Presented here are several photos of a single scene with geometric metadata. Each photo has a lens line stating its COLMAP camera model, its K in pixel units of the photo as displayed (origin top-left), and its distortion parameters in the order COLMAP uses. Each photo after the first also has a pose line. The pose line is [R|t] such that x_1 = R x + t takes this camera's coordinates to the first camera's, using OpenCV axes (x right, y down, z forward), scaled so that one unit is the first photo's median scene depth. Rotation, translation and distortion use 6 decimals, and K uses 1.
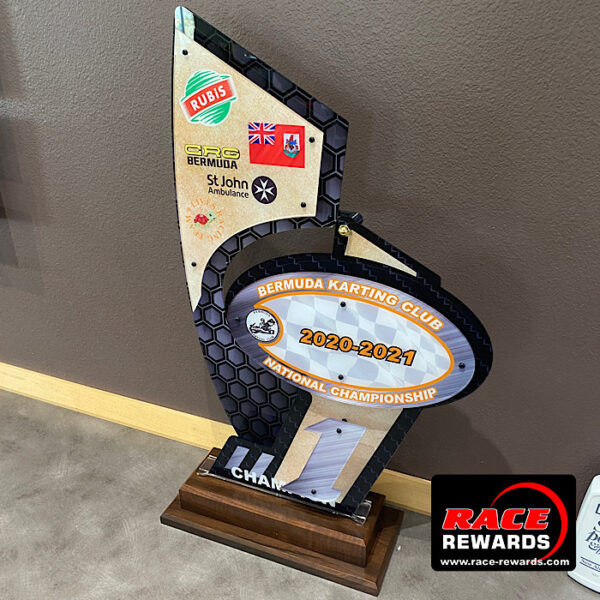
lens RADIAL K [[602.2, 0, 300.9], [0, 602.2, 298.4], [0, 0, 1]] dist [0.005754, 0.010460]
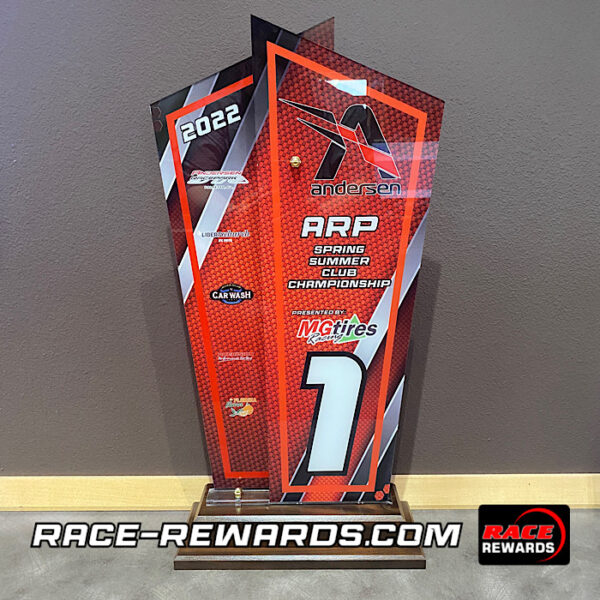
lens RADIAL K [[602.2, 0, 300.9], [0, 602.2, 298.4], [0, 0, 1]] dist [0.005754, 0.010460]
pose [[0.924134, -0.079456, 0.373716, -0.389867], [0.173229, 0.958958, -0.224480, 0.206447], [-0.340541, 0.272188, 0.899970, 0.059190]]
